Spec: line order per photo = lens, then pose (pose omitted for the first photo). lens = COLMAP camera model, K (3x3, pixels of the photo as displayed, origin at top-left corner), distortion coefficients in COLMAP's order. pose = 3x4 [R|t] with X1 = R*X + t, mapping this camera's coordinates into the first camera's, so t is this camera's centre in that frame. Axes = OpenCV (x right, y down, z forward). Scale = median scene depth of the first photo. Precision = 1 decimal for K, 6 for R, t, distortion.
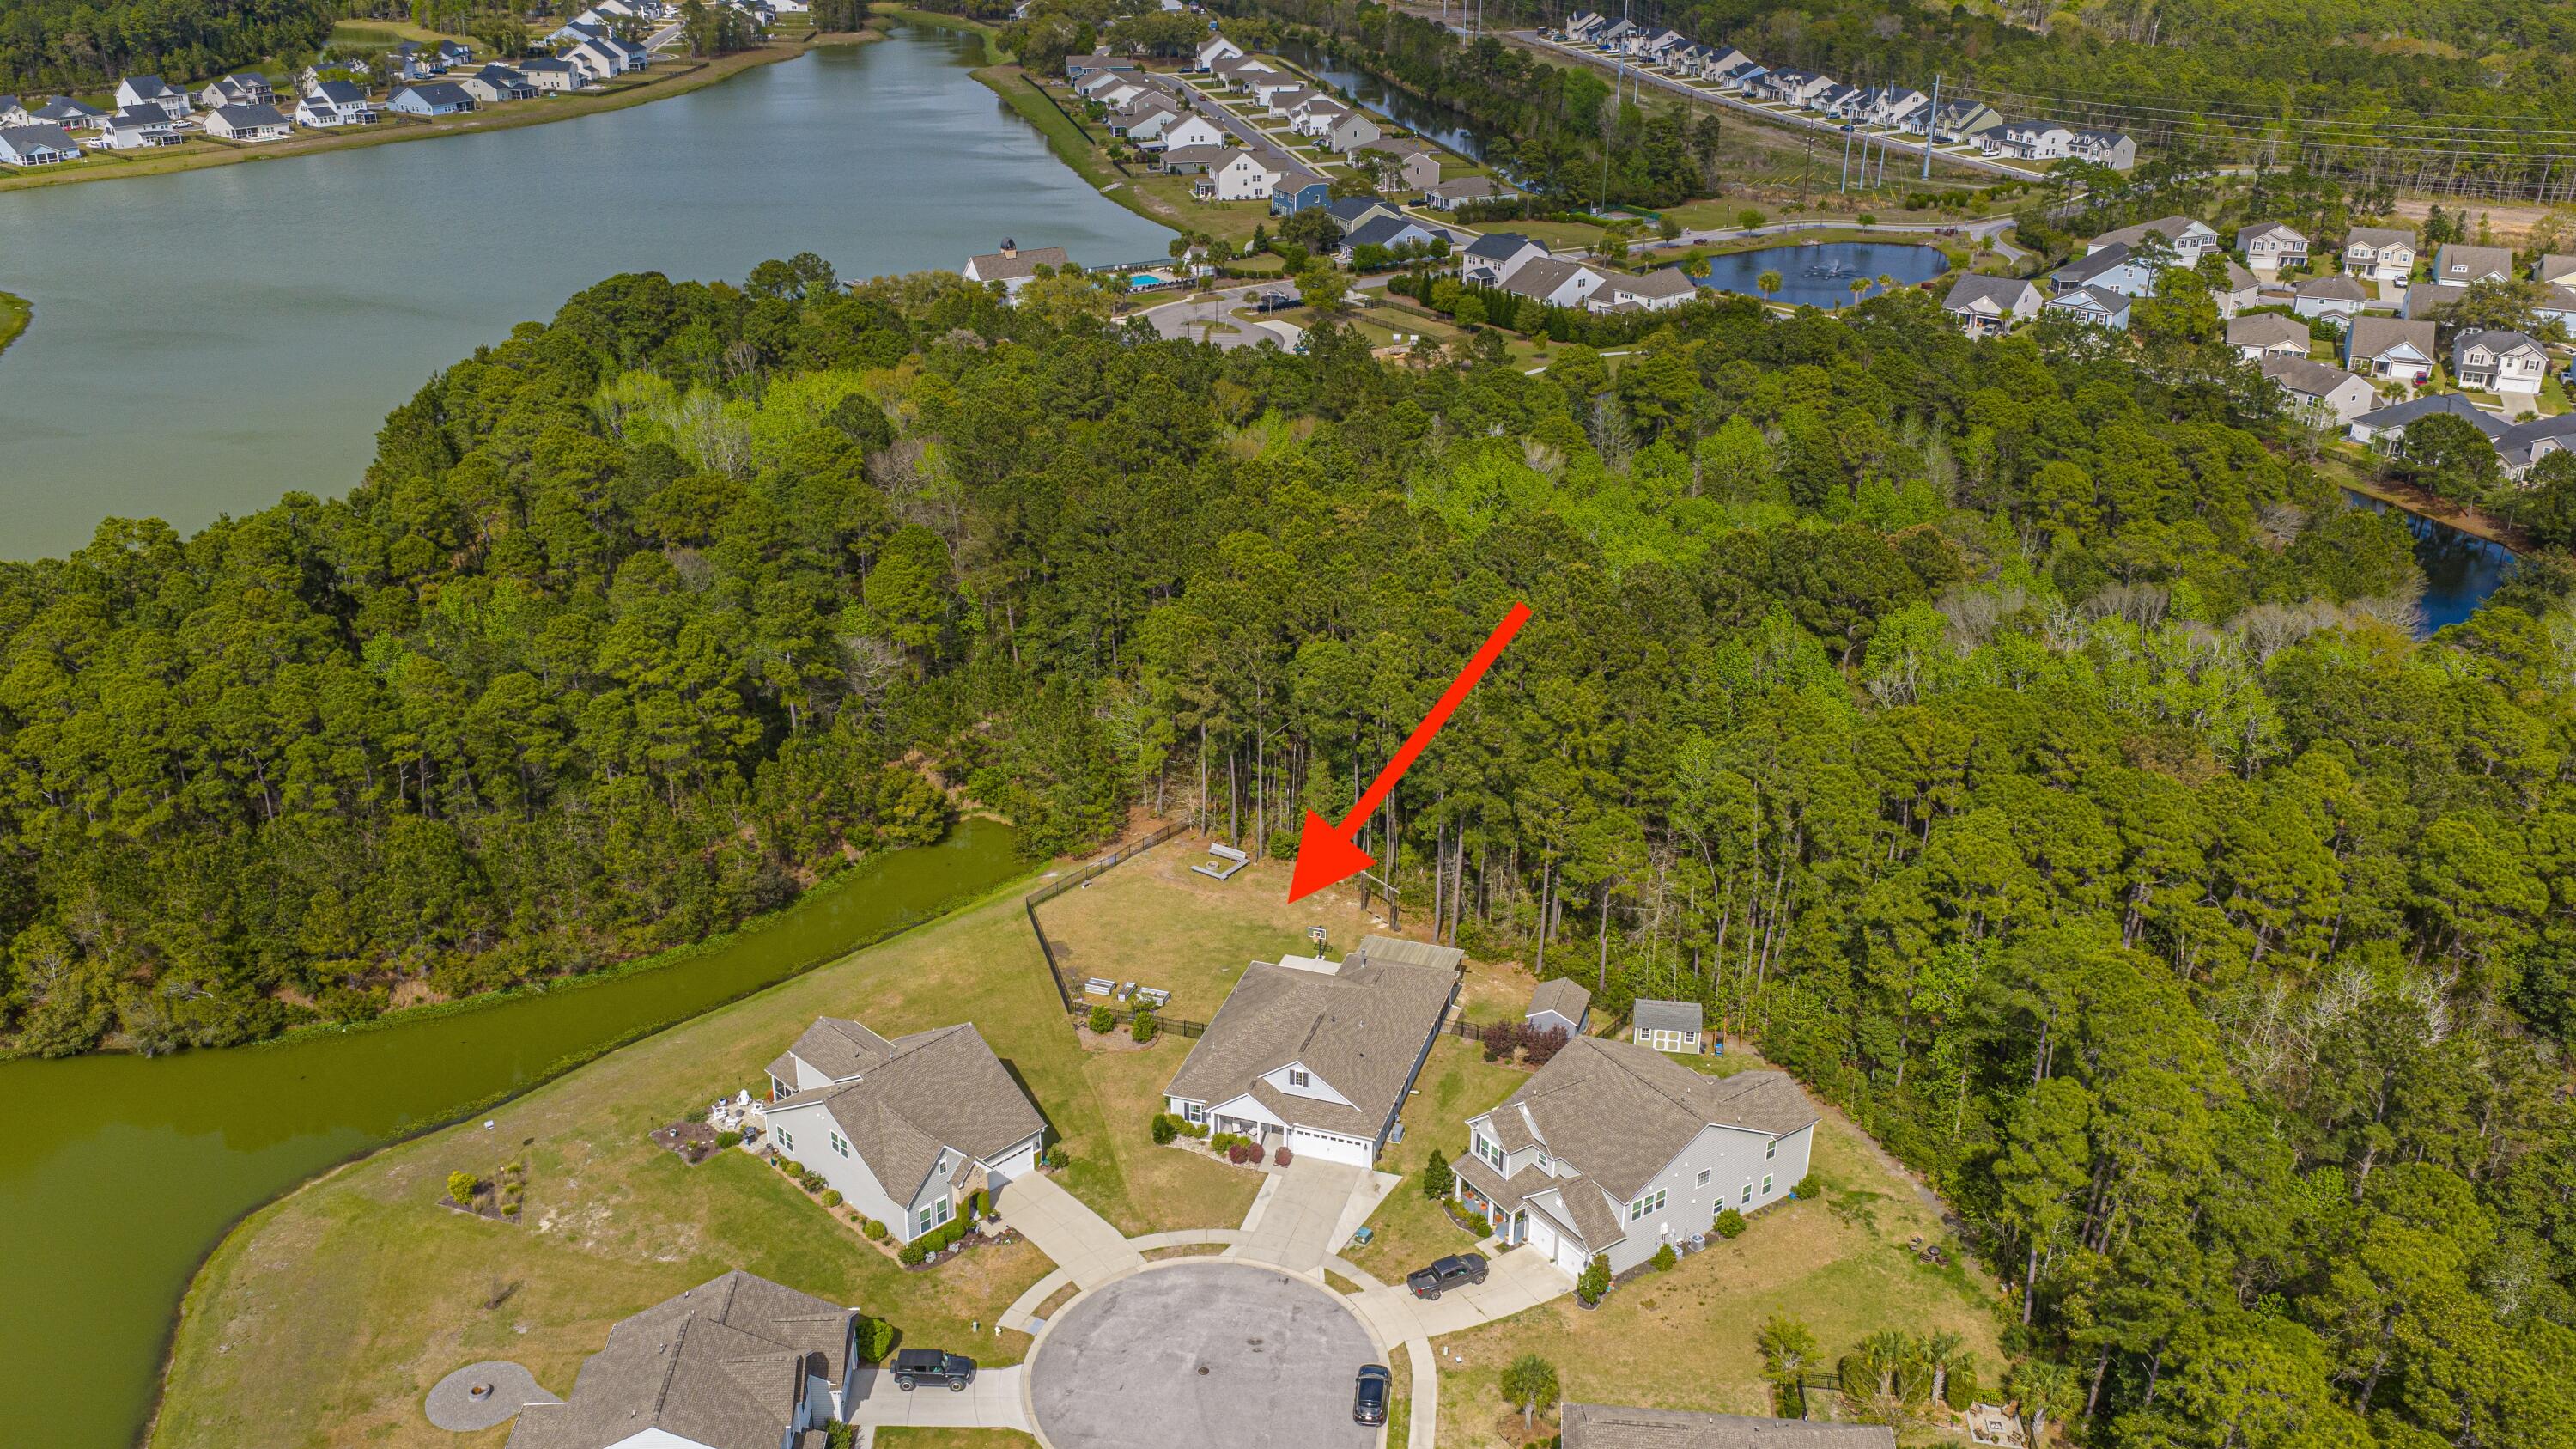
lens RADIAL K [[2128.4, 0, 1290.7], [0, 2128.4, 714.0], [0, 0, 1]] dist [0.028244, -0.054381]
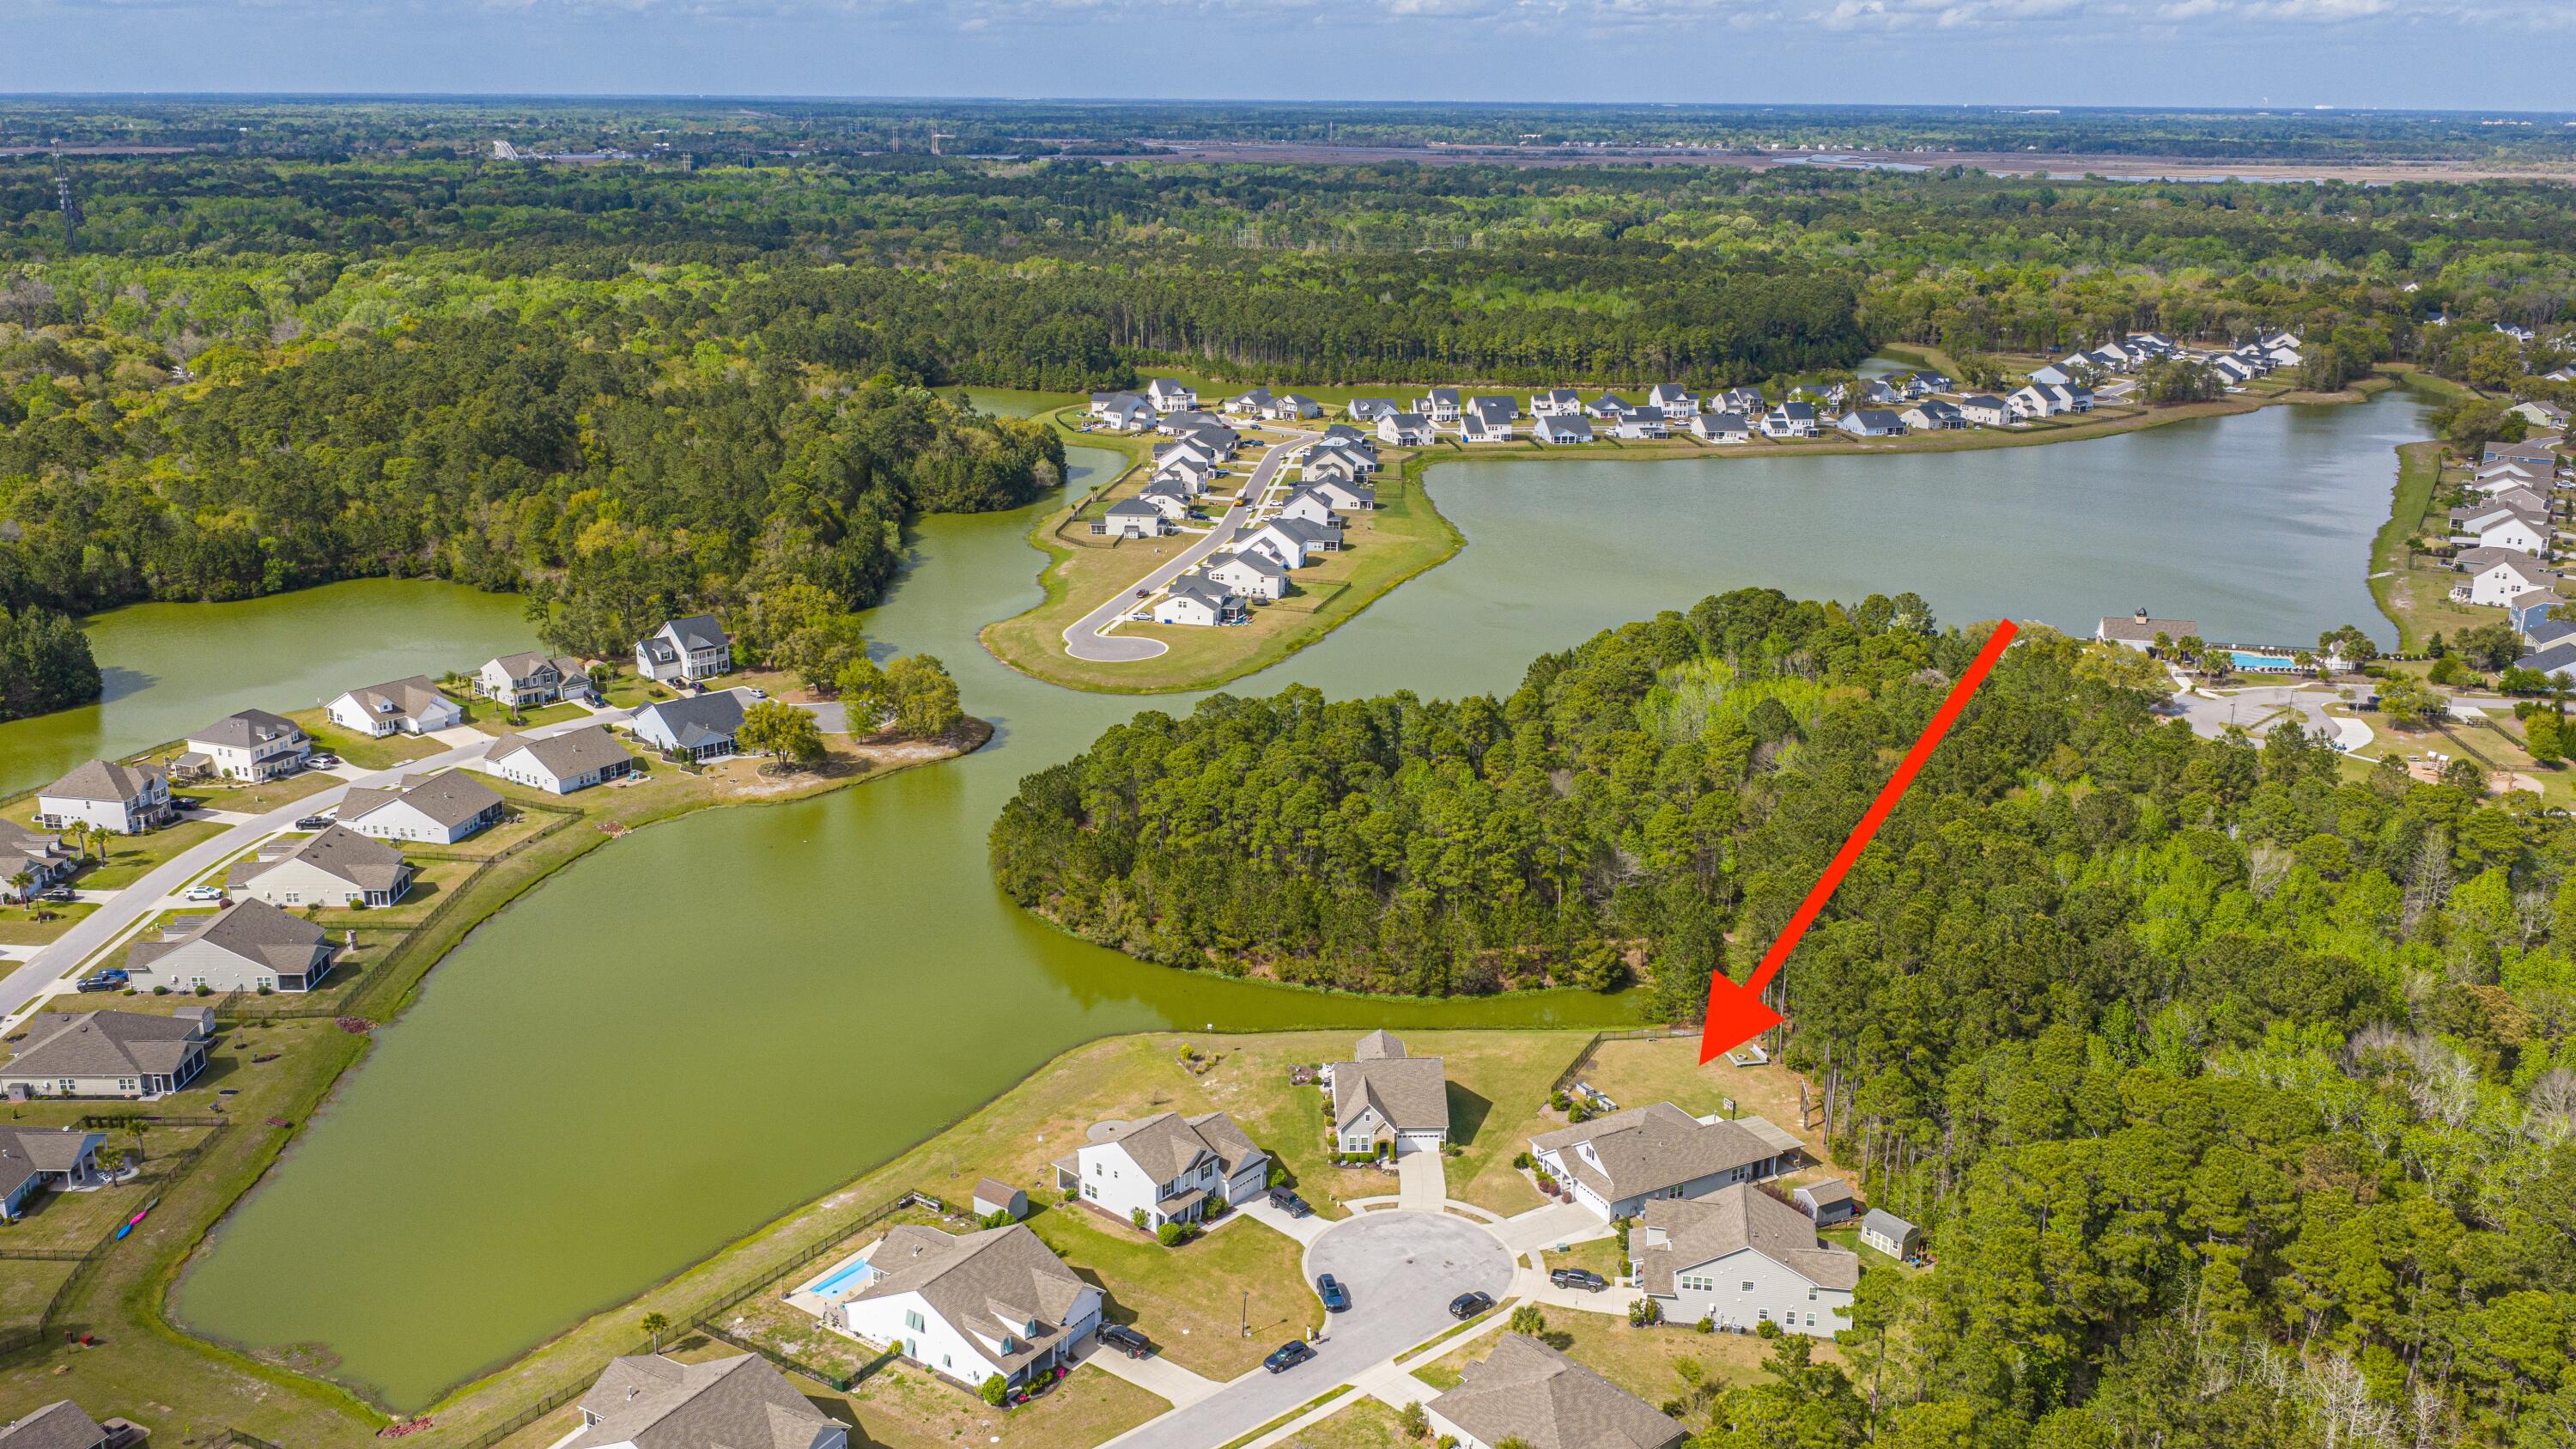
lens RADIAL K [[2128.4, 0, 1289.4], [0, 2128.4, 727.9], [0, 0, 1]] dist [0.028244, -0.054381]
pose [[0.724665, 0.196126, -0.660603, 0.629507], [-0.274638, 0.961417, -0.015836, -0.033135], [0.632009, 0.192902, 0.750569, -0.285811]]
